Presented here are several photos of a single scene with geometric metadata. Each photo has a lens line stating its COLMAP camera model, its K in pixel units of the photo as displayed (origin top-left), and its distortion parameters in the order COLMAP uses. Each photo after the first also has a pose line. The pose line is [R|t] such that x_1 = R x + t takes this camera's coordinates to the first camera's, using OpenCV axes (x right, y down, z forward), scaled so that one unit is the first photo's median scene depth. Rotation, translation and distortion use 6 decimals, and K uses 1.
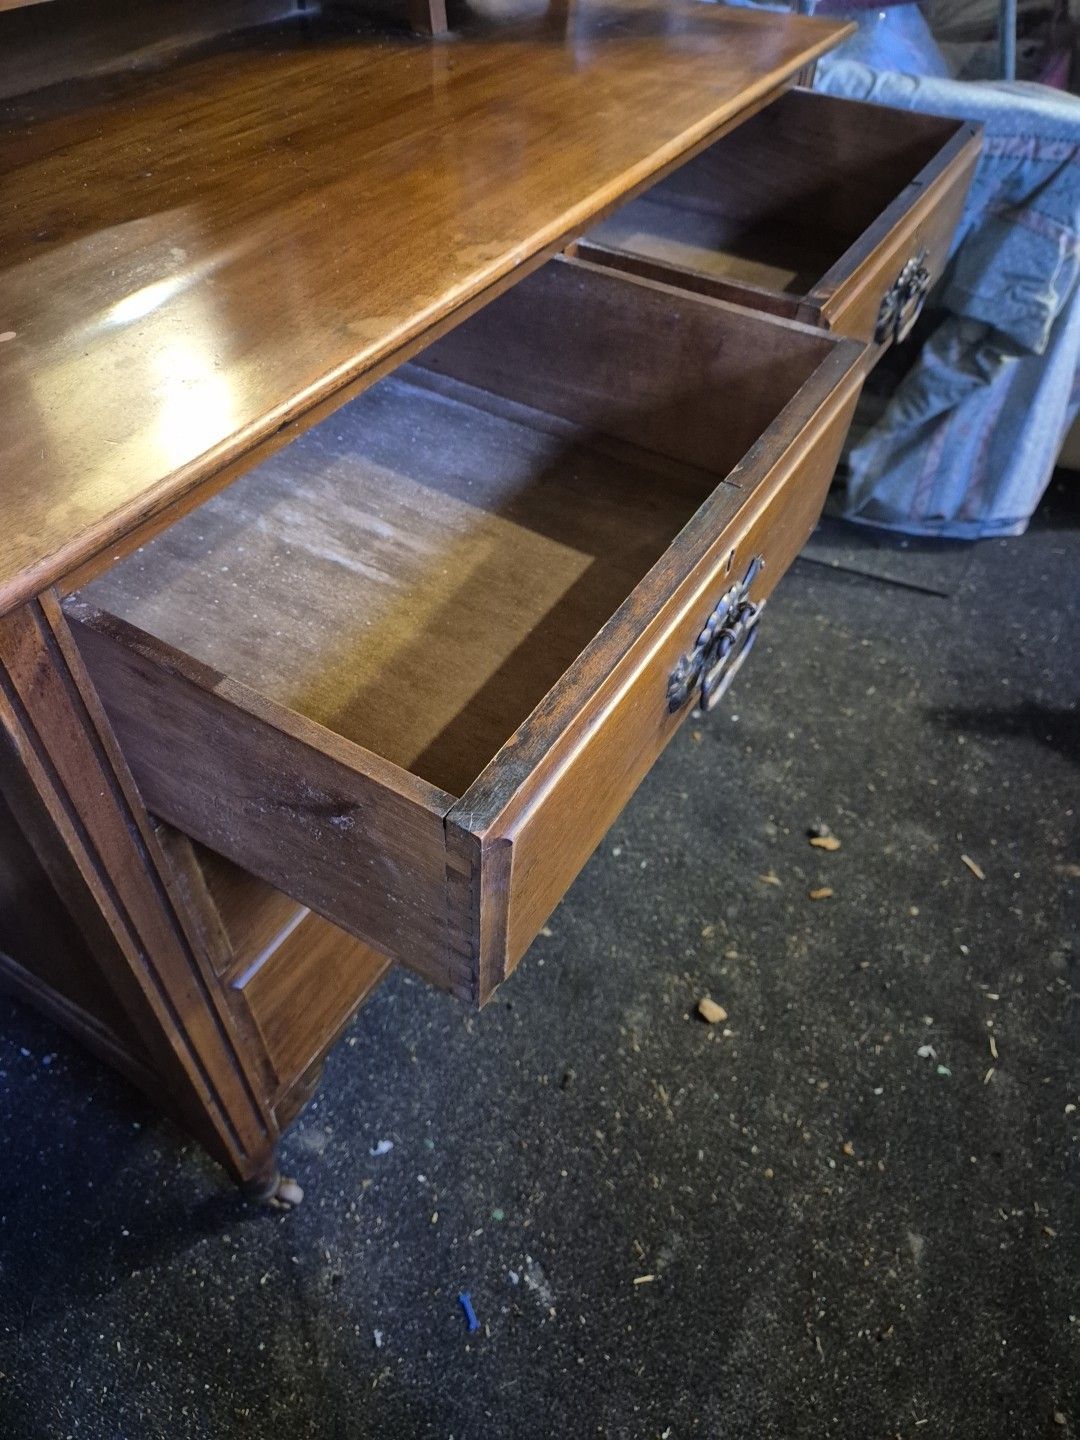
lens RADIAL K [[983.3, 0, 524.2], [0, 983.3, 702.0], [0, 0, 1]] dist [0.045829, -0.052365]
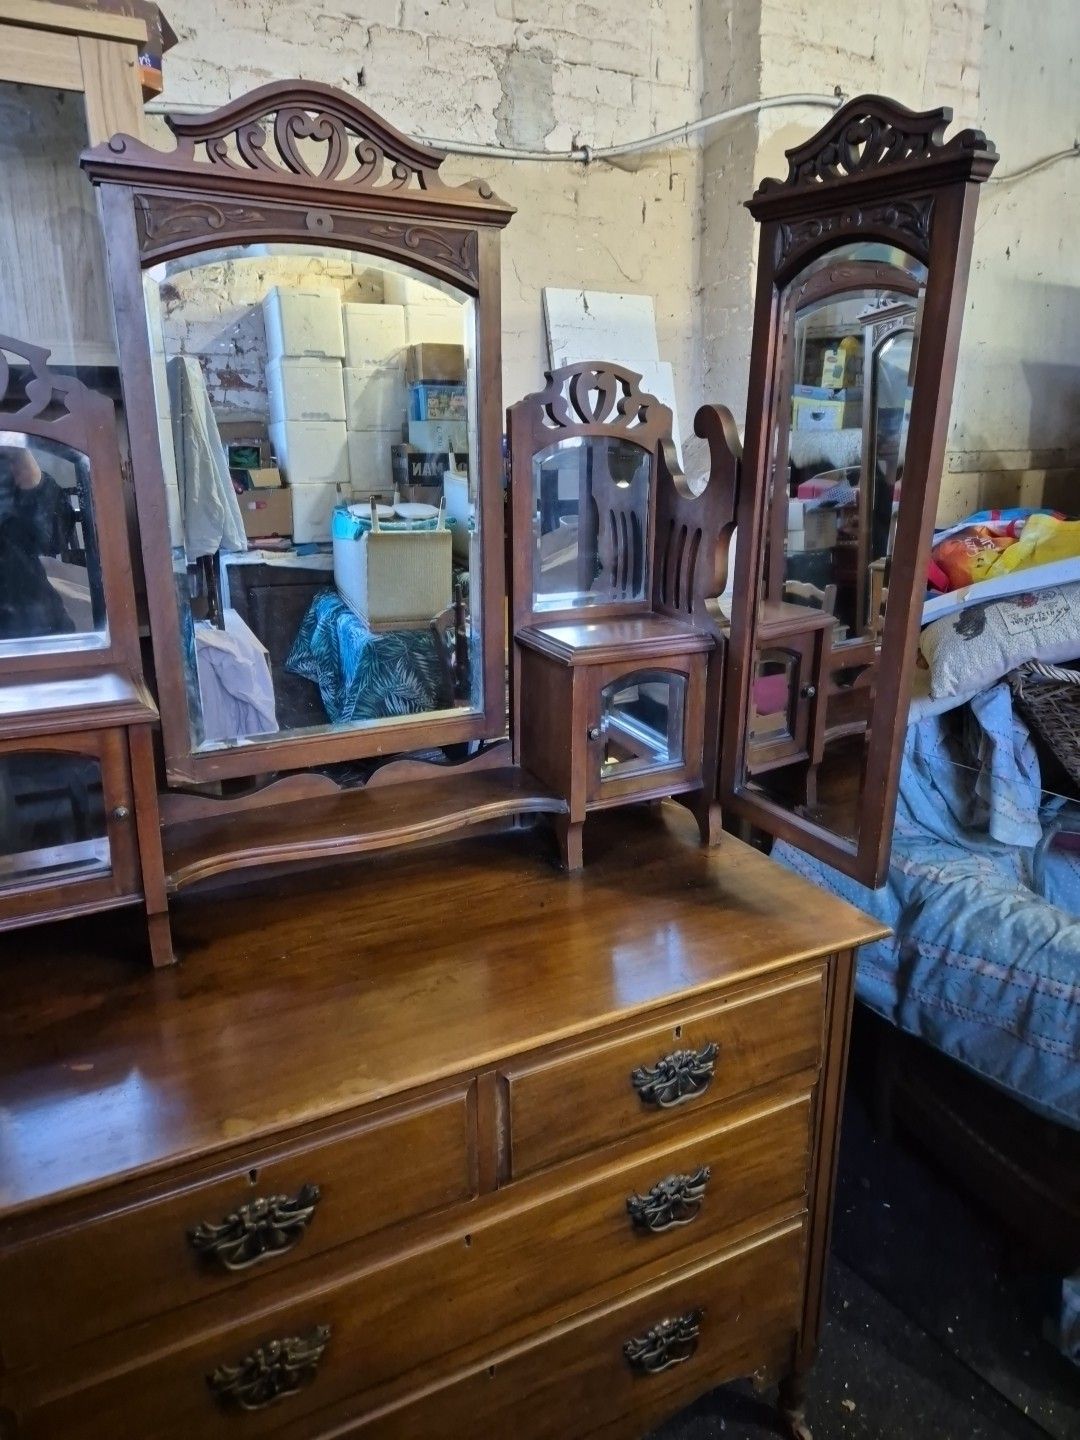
lens RADIAL K [[960.0, 0, 545.4], [0, 960.0, 698.2], [0, 0, 1]] dist [0.075225, -0.068145]
pose [[0.849045, 0.132845, -0.511346, 0.544445], [-0.374041, 0.834689, -0.404212, -0.271033], [0.373118, 0.534459, 0.758378, -0.228694]]
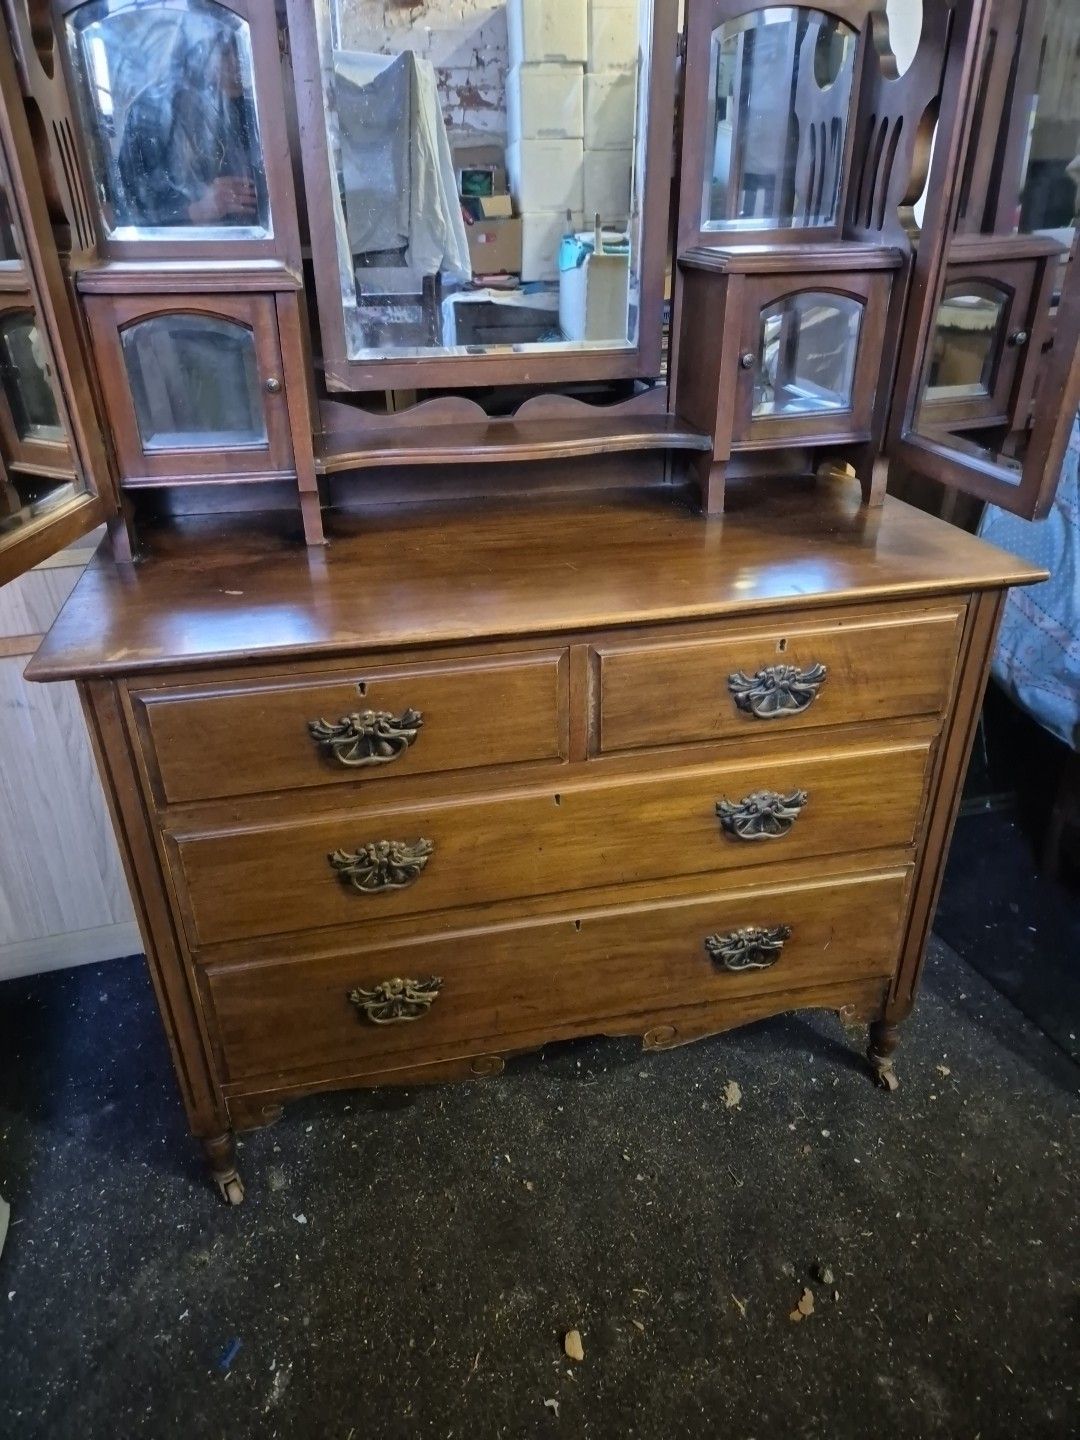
lens RADIAL K [[962.4, 0, 530.7], [0, 962.4, 706.6], [0, 0, 1]] dist [0.081472, -0.076540]
pose [[0.676685, 0.316105, -0.664962, 0.716445], [-0.513602, 0.849779, -0.118695, -0.120738], [0.527551, 0.421845, 0.737385, -0.060432]]
